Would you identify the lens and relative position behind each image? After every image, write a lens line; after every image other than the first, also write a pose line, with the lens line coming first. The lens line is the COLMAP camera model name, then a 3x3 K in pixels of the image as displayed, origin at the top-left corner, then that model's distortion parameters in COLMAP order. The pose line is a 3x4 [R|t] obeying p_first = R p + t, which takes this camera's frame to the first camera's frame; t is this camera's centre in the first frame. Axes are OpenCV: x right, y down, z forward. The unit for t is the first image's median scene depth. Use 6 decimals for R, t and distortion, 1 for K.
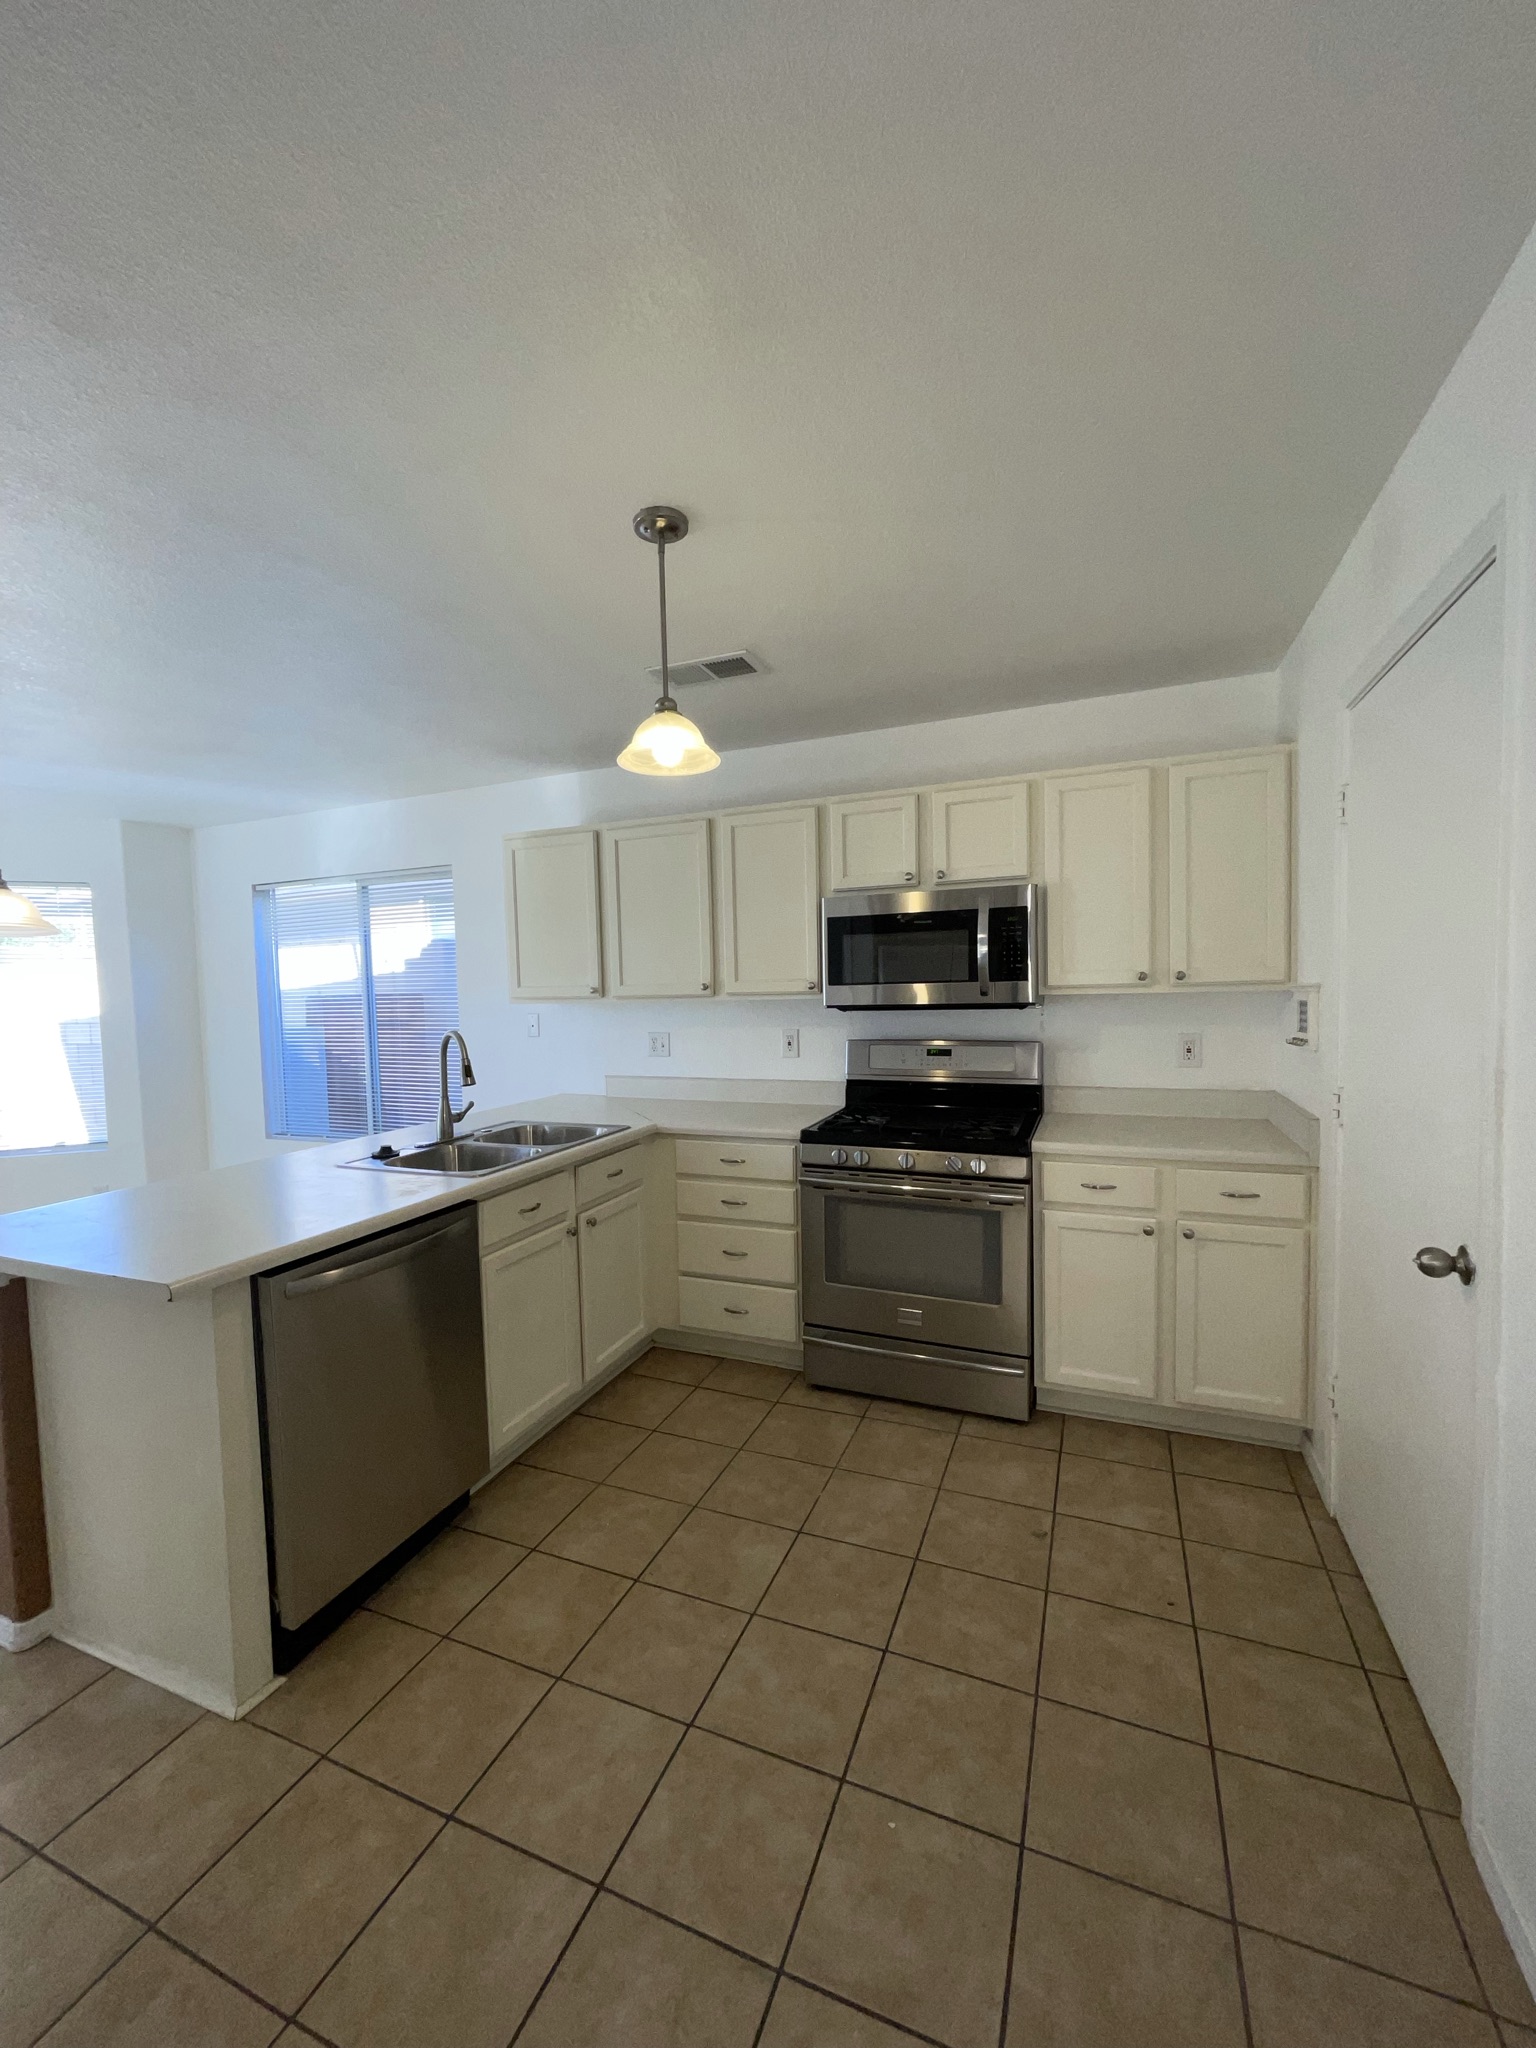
lens RADIAL K [[837.7, 0, 761.3], [0, 837.7, 1031.6], [0, 0, 1]] dist [-0.001341, 0.000175]
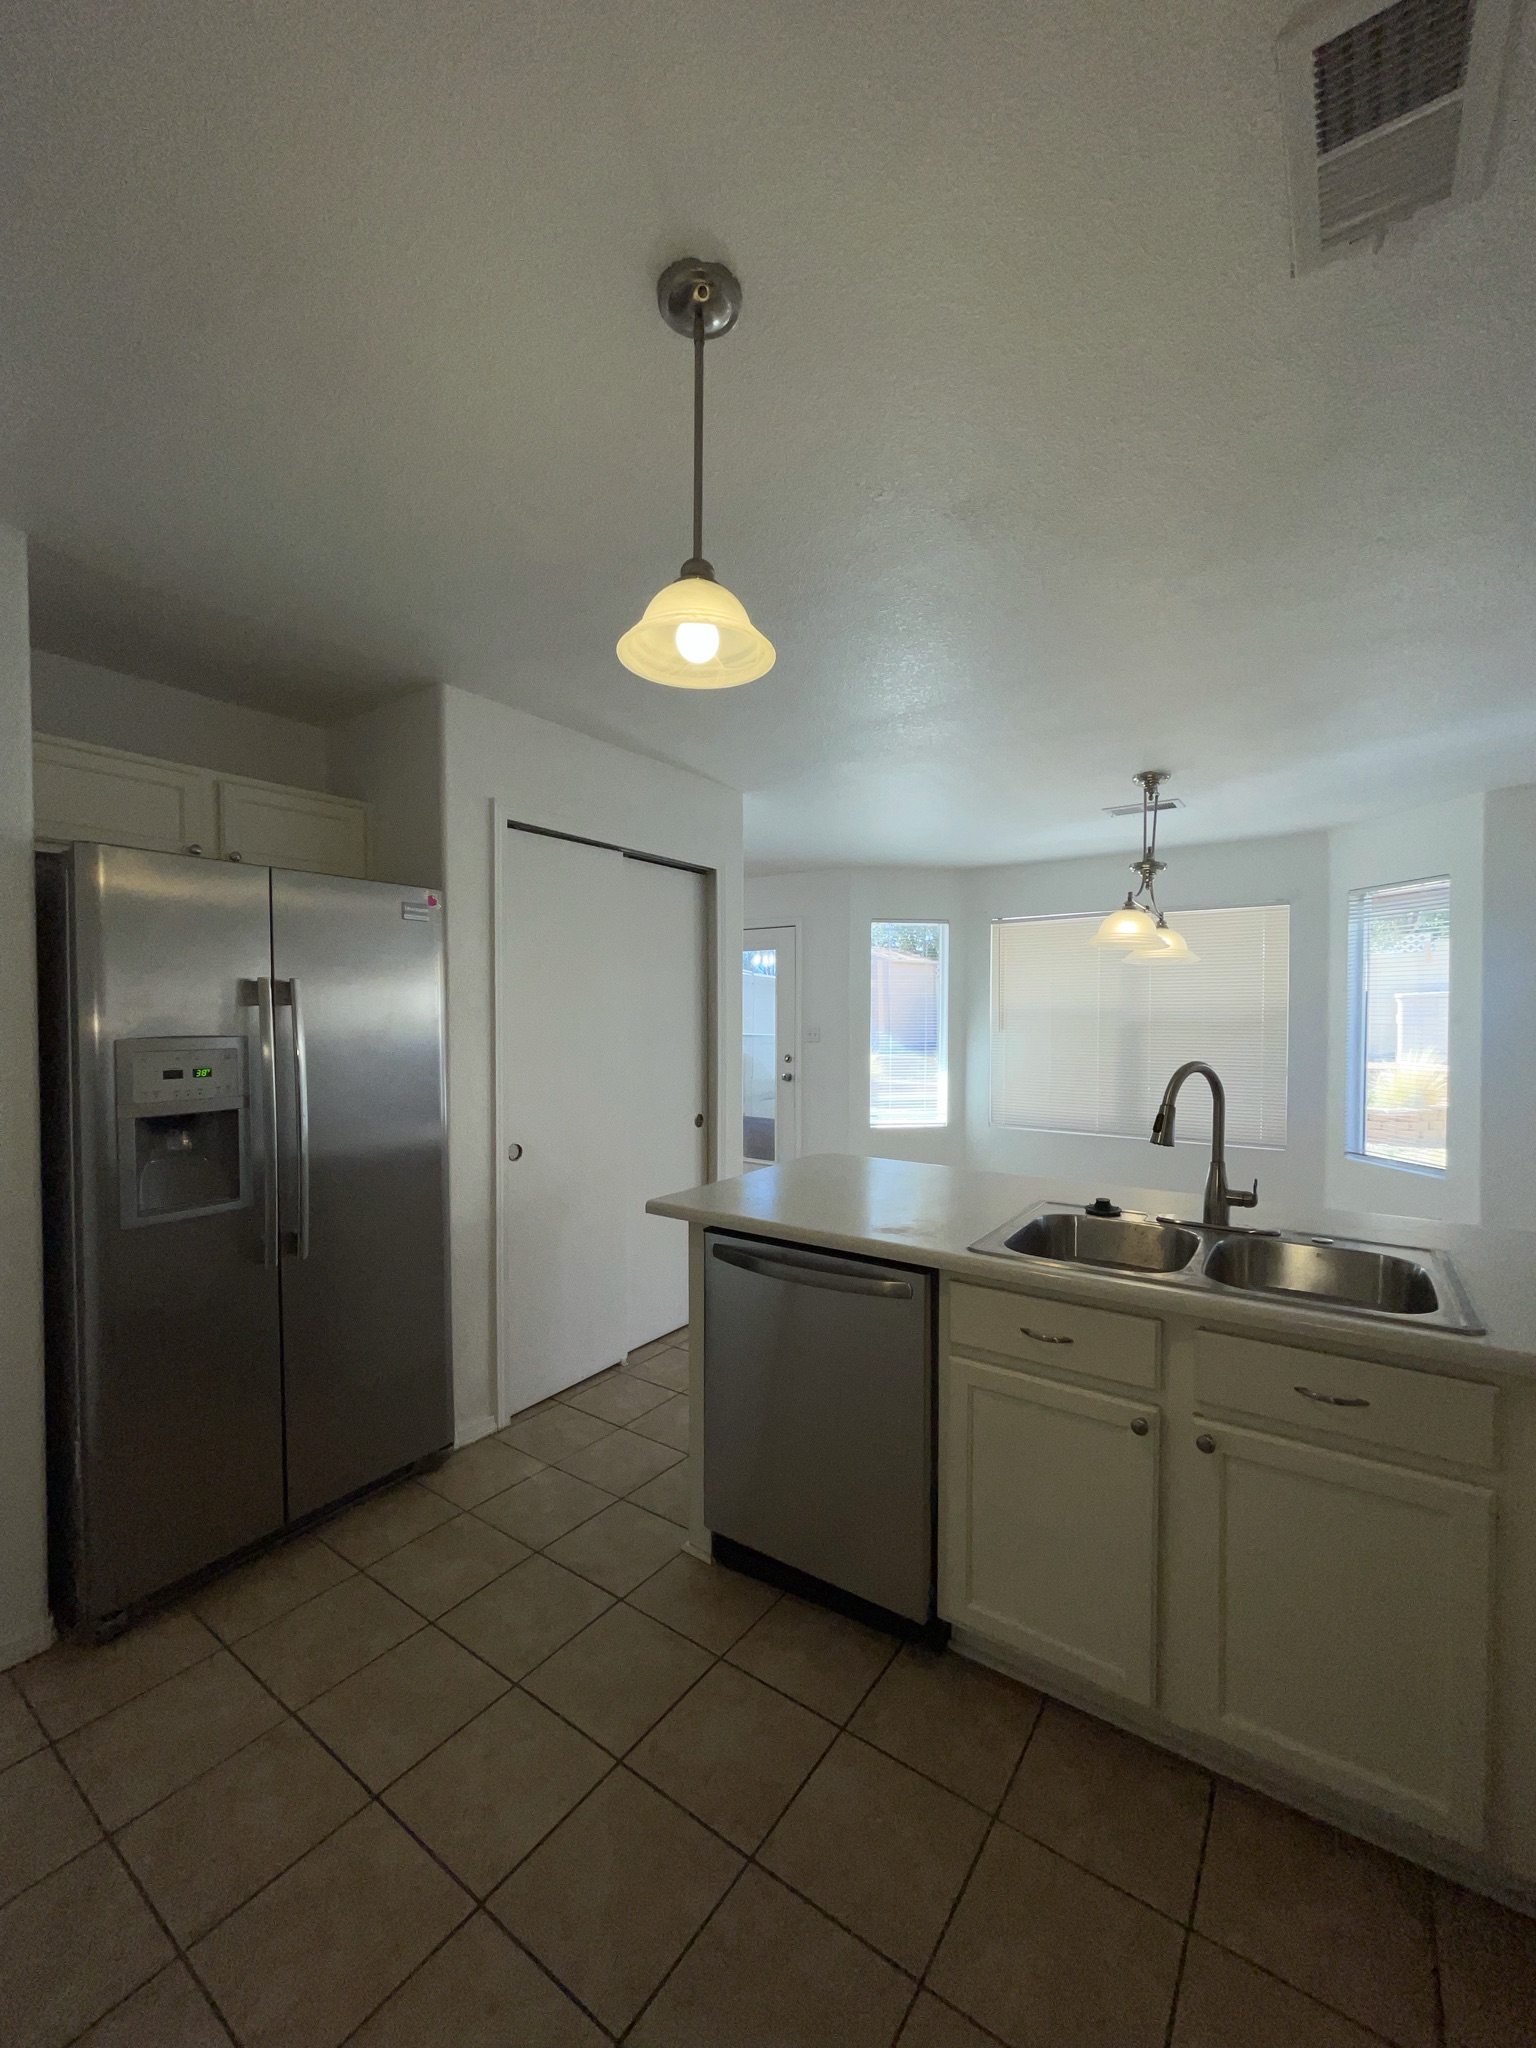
lens RADIAL K [[837.7, 0, 761.3], [0, 837.7, 1031.6], [0, 0, 1]] dist [-0.001341, 0.000175]
pose [[-0.222173, 0.051467, -0.973648, 0.448818], [-0.054254, 0.996406, 0.065050, -0.062749], [0.973497, 0.067277, -0.218582, 1.026898]]
